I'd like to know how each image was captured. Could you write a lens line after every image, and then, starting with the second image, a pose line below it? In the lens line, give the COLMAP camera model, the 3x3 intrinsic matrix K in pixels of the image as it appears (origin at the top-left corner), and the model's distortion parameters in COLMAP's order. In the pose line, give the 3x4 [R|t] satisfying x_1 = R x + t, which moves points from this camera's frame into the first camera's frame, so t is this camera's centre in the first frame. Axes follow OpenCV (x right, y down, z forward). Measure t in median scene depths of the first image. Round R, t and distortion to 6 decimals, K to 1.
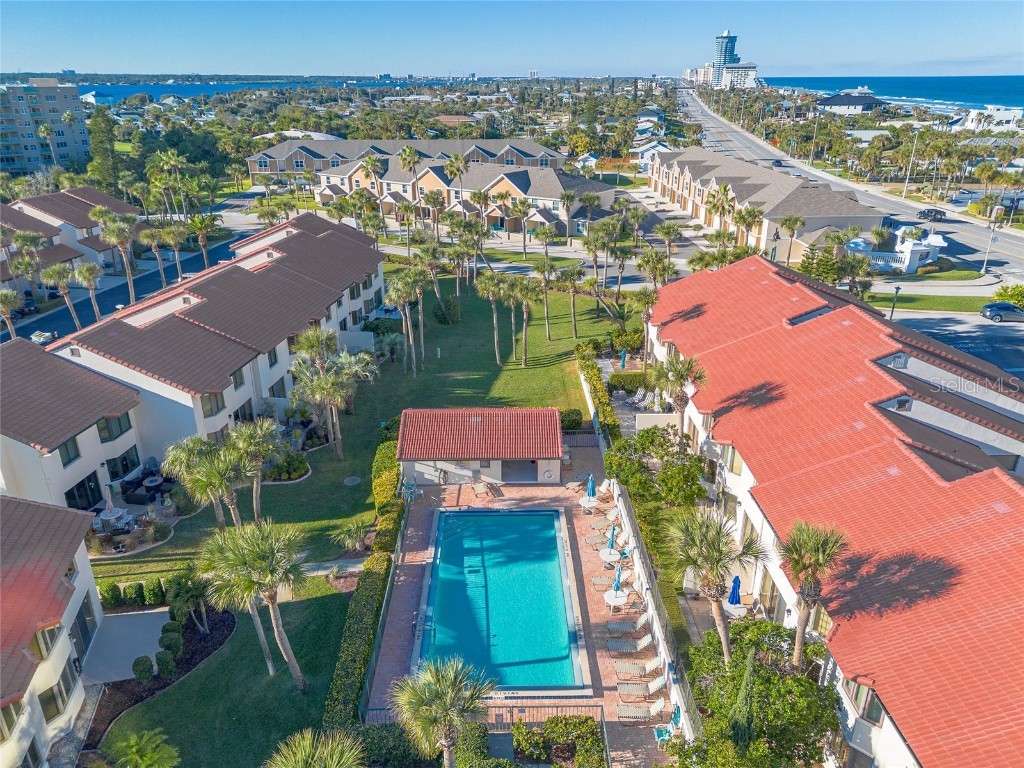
lens RADIAL K [[721.5, 0, 513.5], [0, 721.5, 385.6], [0, 0, 1]] dist [0.061808, -0.058382]
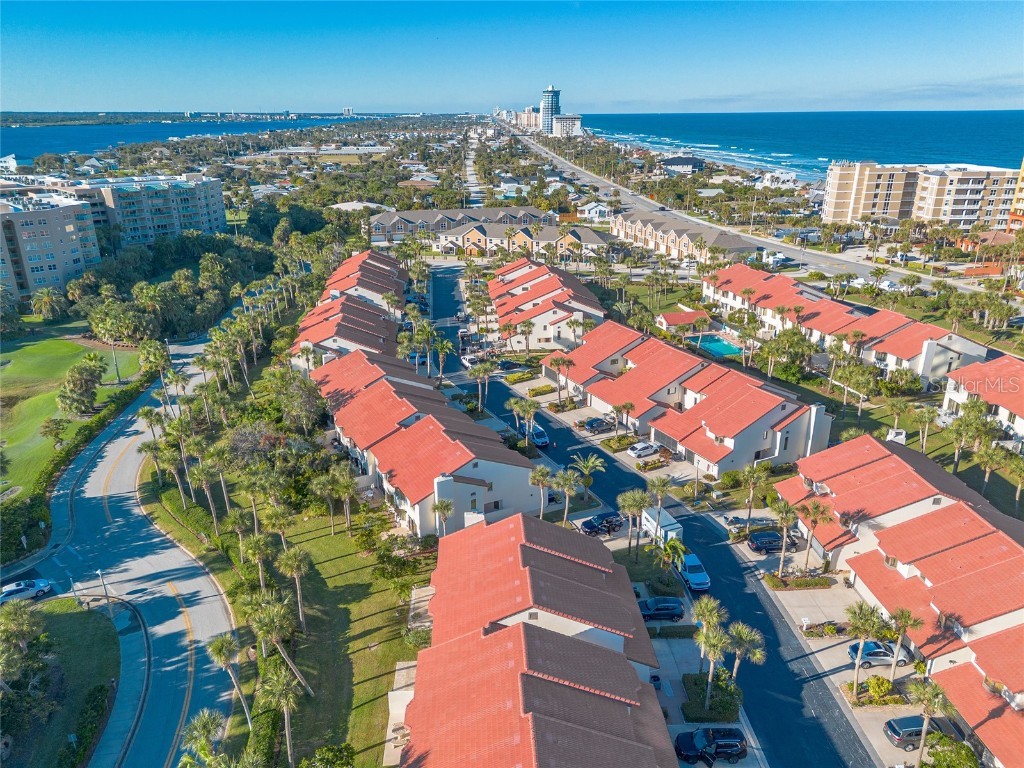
lens RADIAL K [[721.5, 0, 512.6], [0, 721.5, 388.0], [0, 0, 1]] dist [0.061808, -0.058382]
pose [[0.970820, -0.087723, 0.223187, -0.528062], [0.096172, 0.994992, -0.027251, 0.131755], [-0.219679, 0.047920, 0.974395, -0.688754]]
